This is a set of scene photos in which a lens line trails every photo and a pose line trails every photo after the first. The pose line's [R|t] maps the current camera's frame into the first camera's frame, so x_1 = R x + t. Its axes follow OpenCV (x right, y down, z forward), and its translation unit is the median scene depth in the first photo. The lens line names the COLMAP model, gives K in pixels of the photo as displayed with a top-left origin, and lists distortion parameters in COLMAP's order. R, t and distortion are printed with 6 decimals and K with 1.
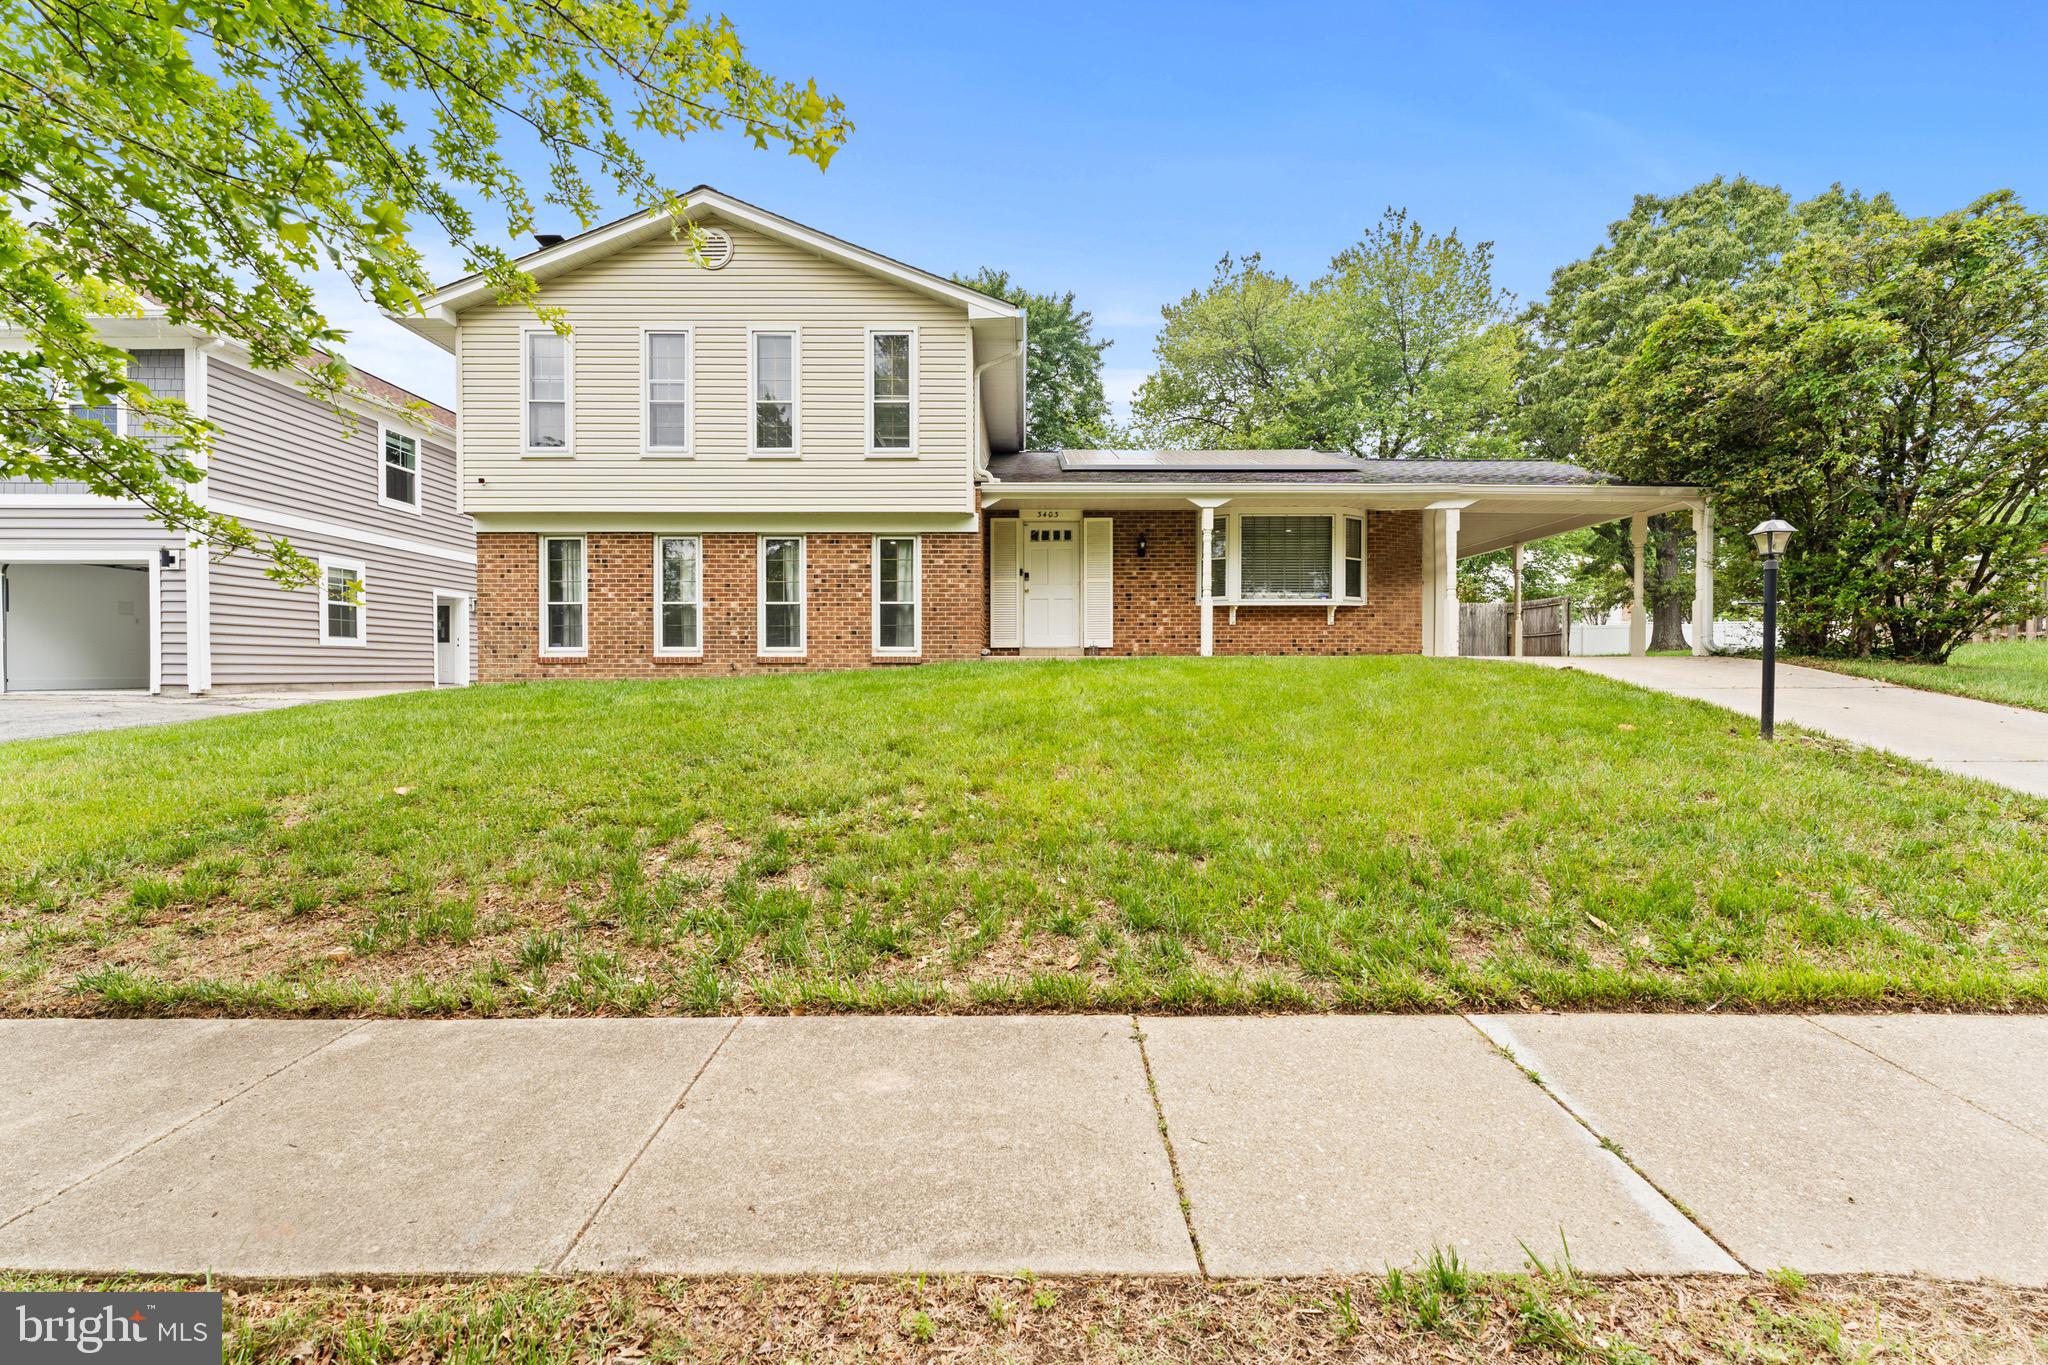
lens RADIAL K [[770.3, 0, 1033.4], [0, 770.3, 674.2], [0, 0, 1]] dist [-0.001338, 0.000026]
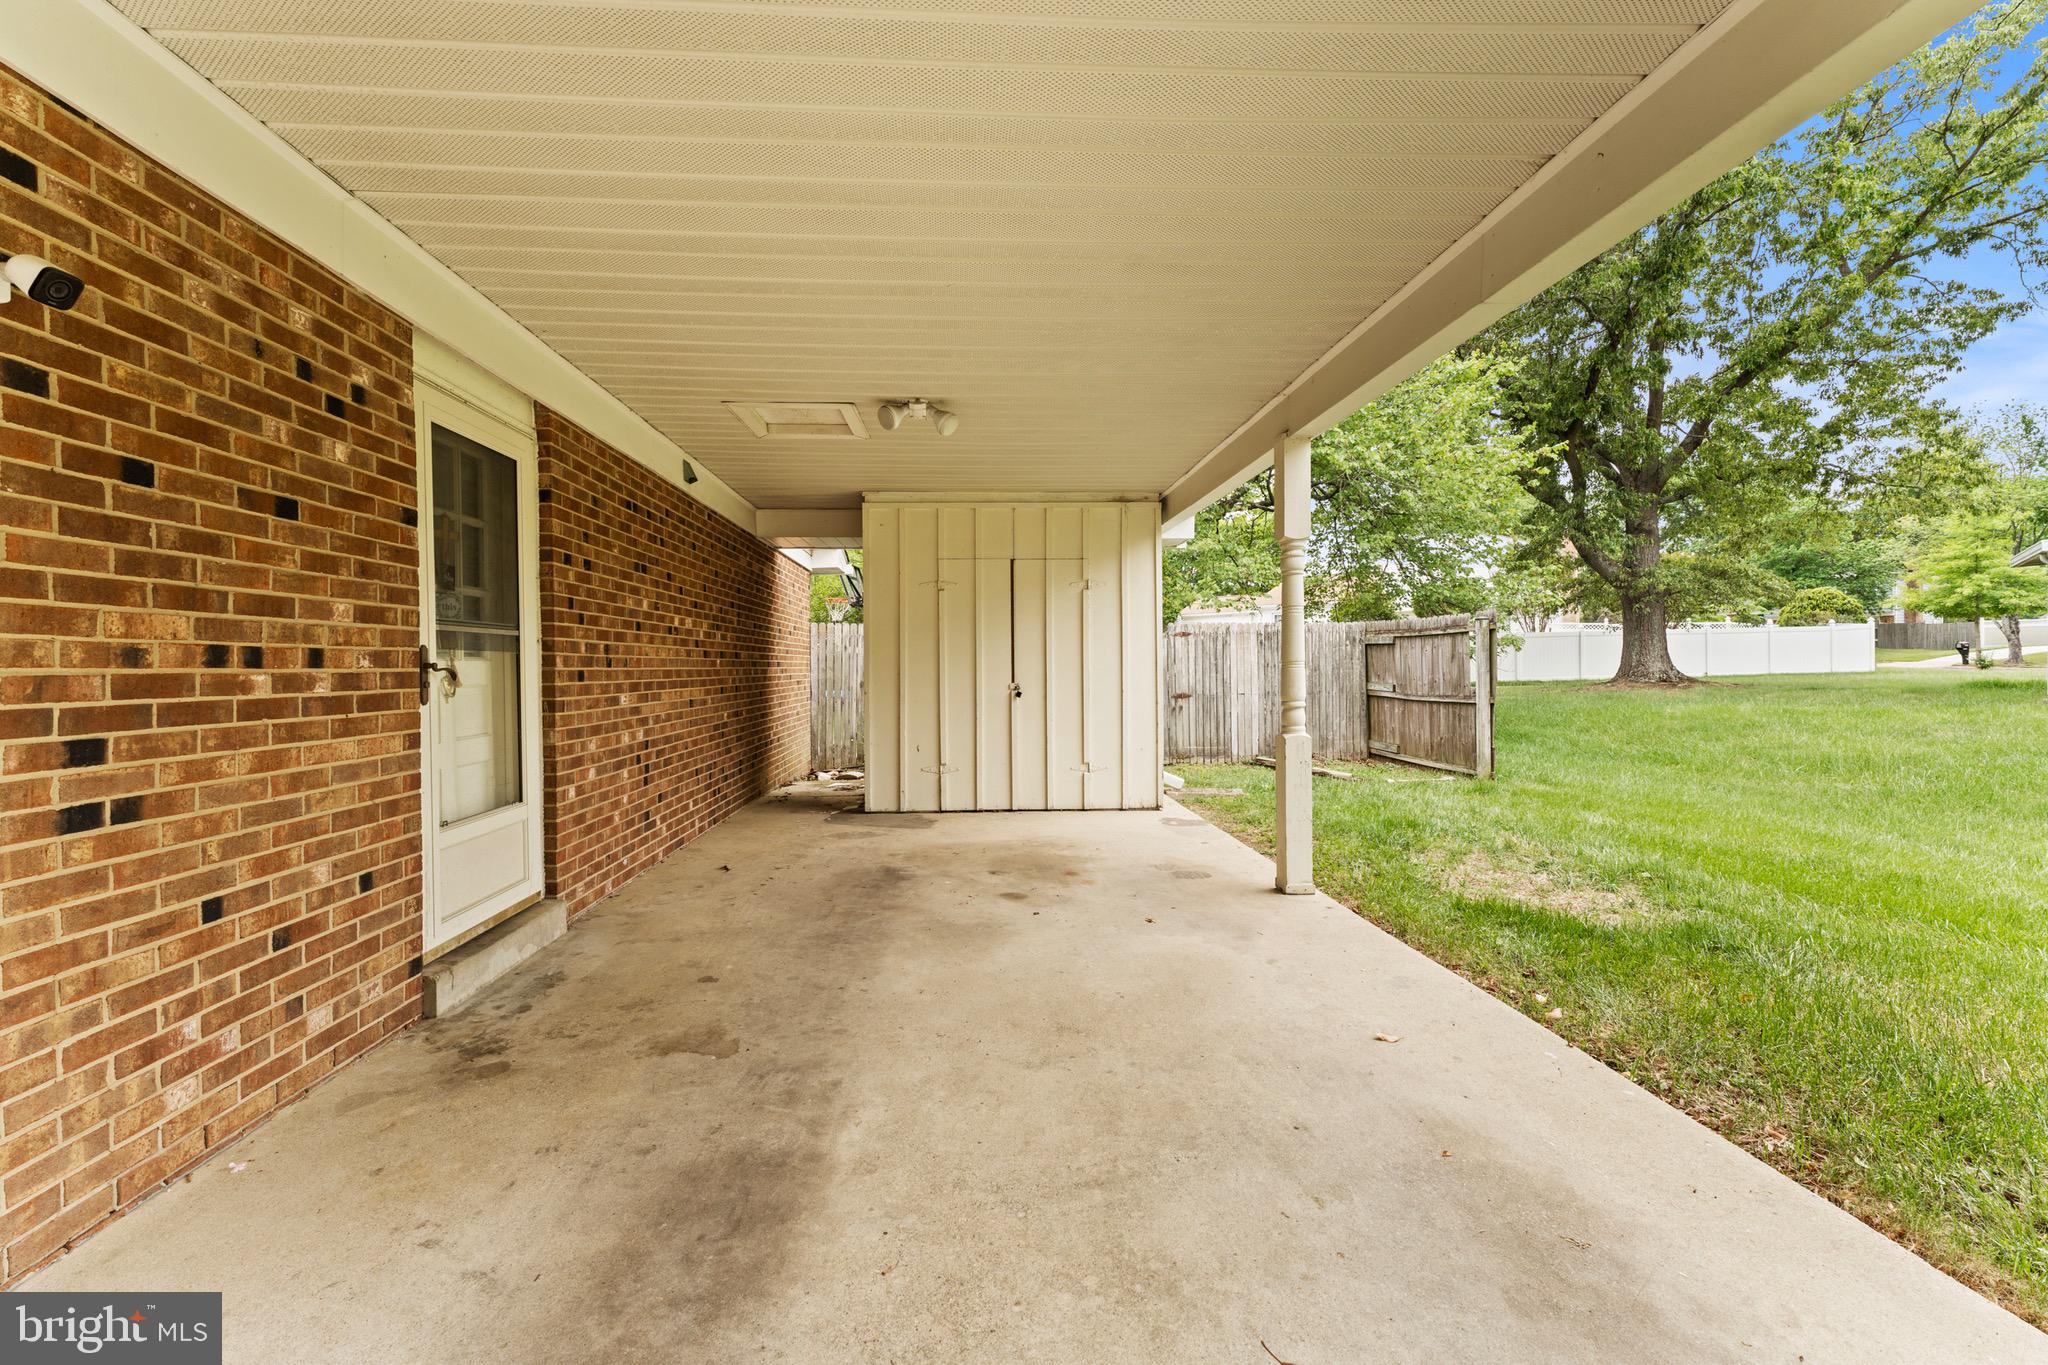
lens RADIAL K [[809.4, 0, 1014.8], [0, 809.4, 678.9], [0, 0, 1]] dist [0.000734, 0.000261]
pose [[0.997646, -0.014461, 0.067036, 0.656797], [0.013884, 0.999863, 0.009063, -0.115732], [-0.067157, -0.008111, 0.997709, 0.931333]]
